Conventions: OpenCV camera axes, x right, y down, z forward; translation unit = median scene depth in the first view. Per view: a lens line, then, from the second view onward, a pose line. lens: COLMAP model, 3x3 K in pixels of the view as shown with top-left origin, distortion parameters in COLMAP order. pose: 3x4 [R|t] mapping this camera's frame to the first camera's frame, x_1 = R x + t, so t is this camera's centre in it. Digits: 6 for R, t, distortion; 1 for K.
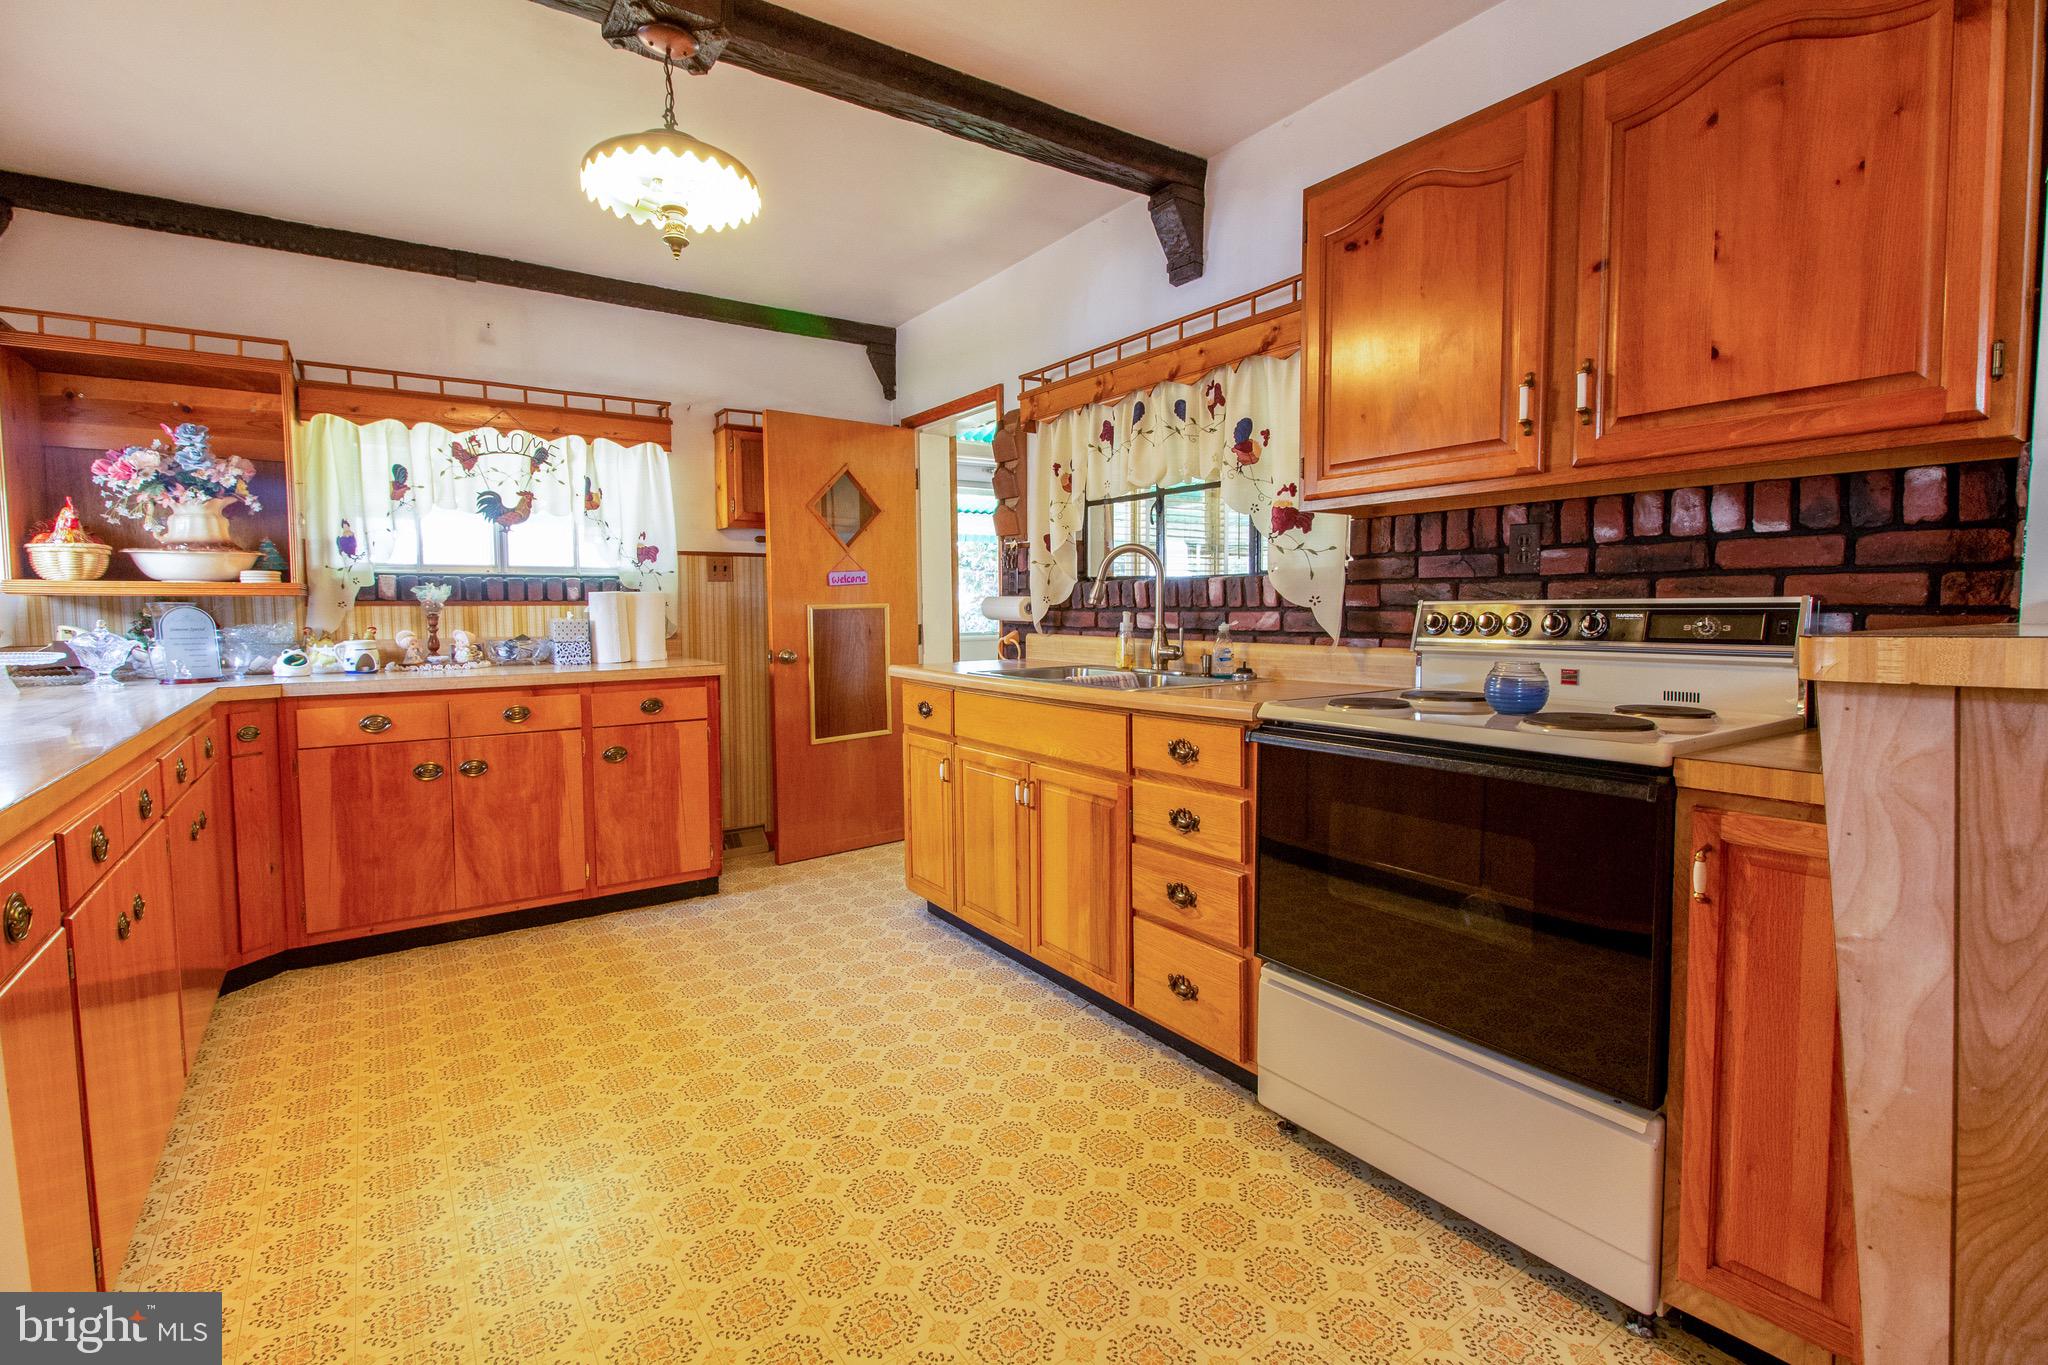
lens RADIAL K [[940.4, 0, 1019.8], [0, 940.4, 680.0], [0, 0, 1]] dist [0.017534, -0.008079]
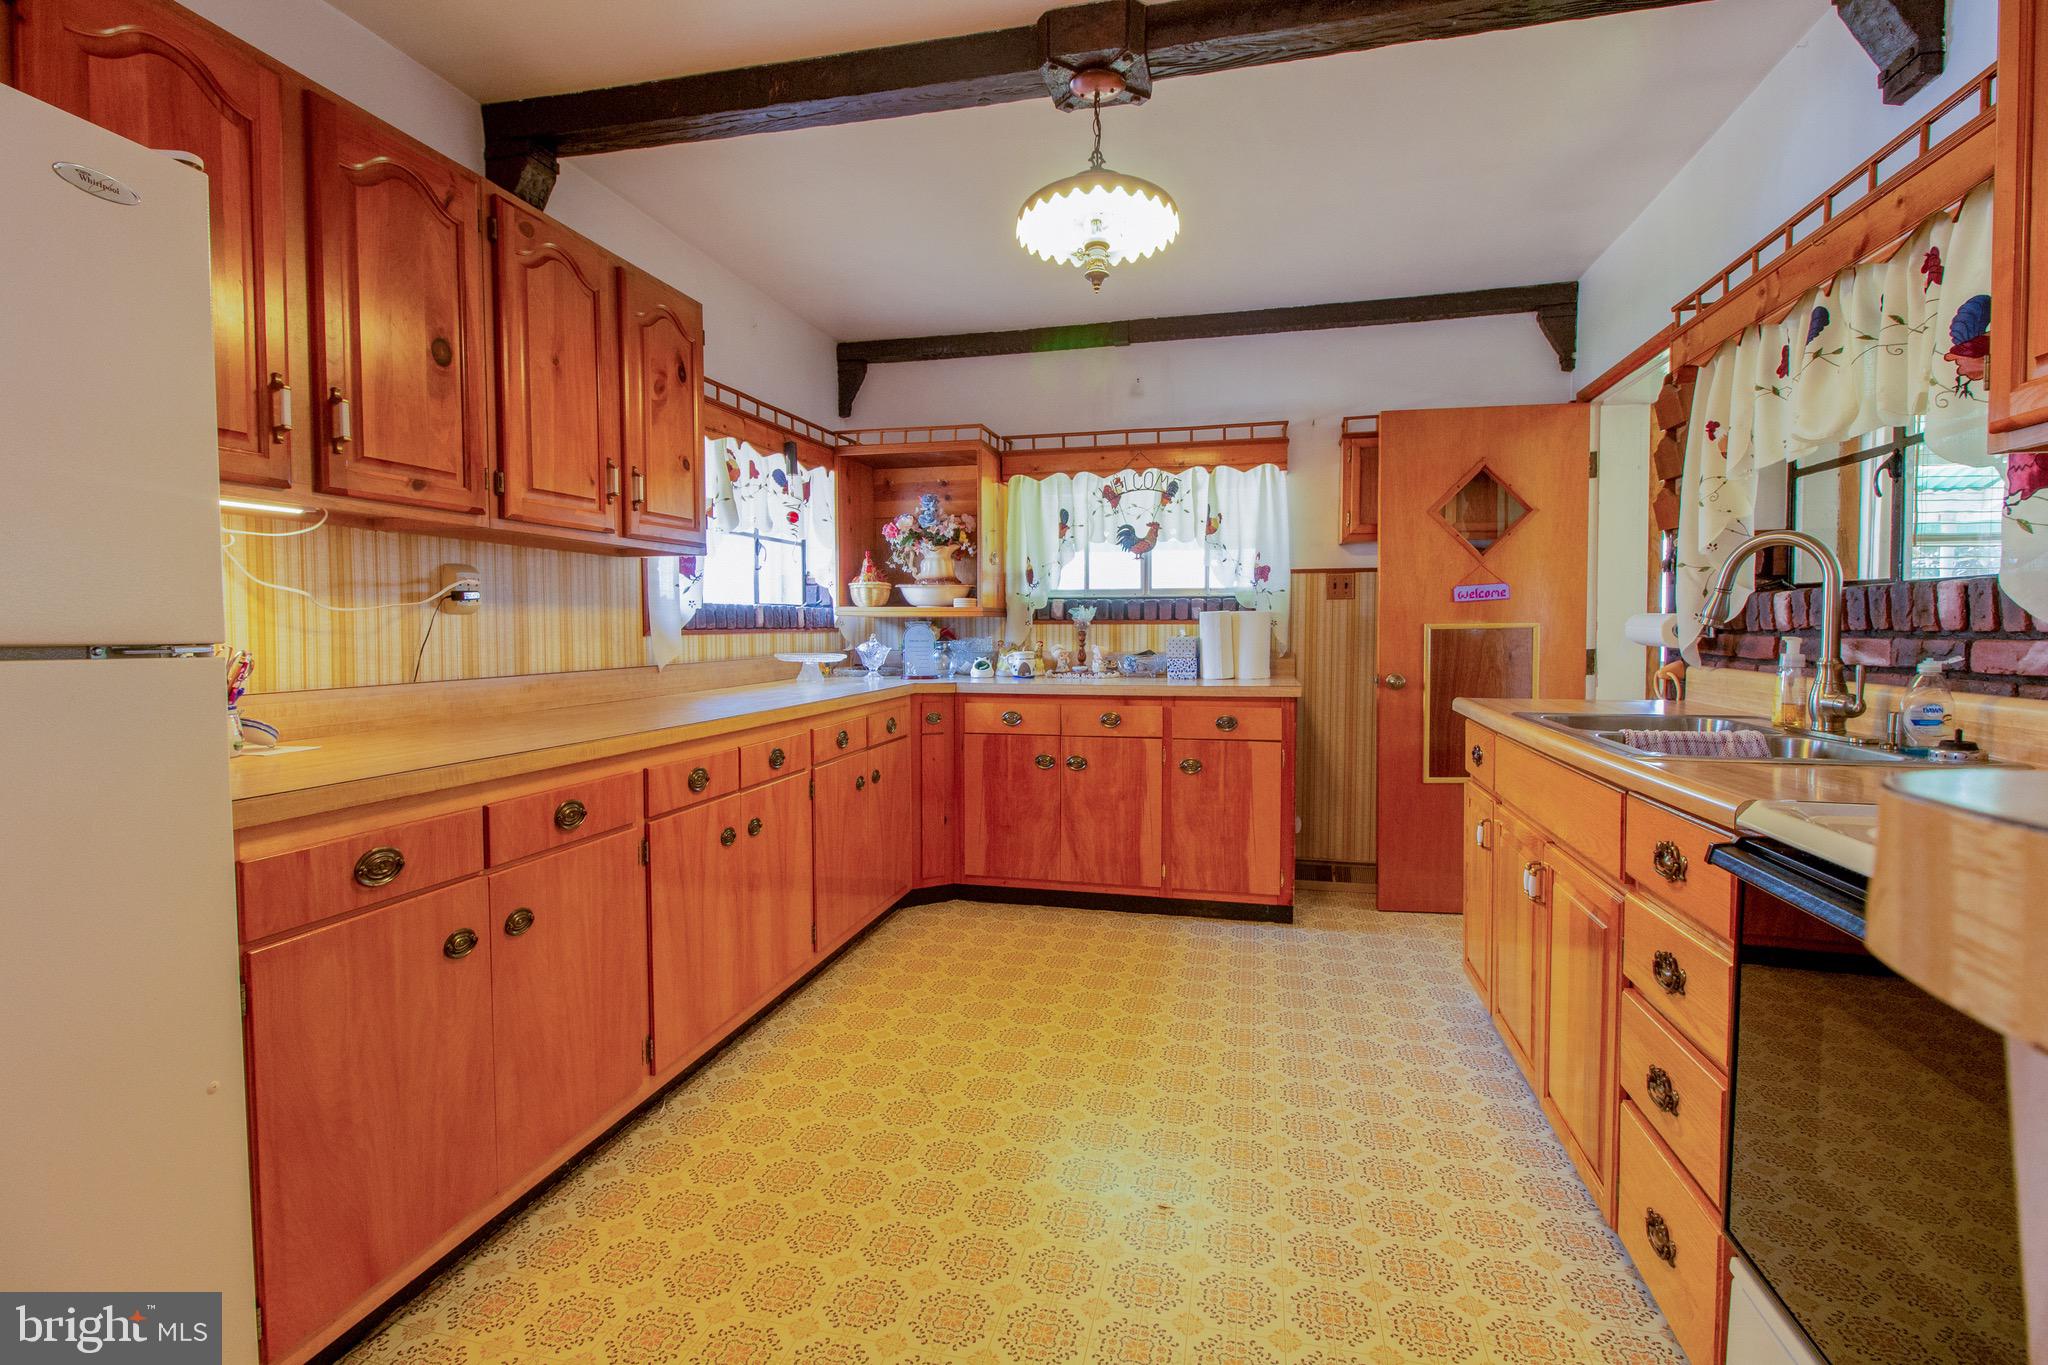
lens RADIAL K [[940.4, 0, 1020.4], [0, 940.4, 675.2], [0, 0, 1]] dist [0.017534, -0.008079]
pose [[0.664126, 0.044333, -0.746305, 0.224663], [-0.061737, 0.998083, 0.004351, -0.015129], [0.745068, 0.043185, 0.665589, 0.160078]]
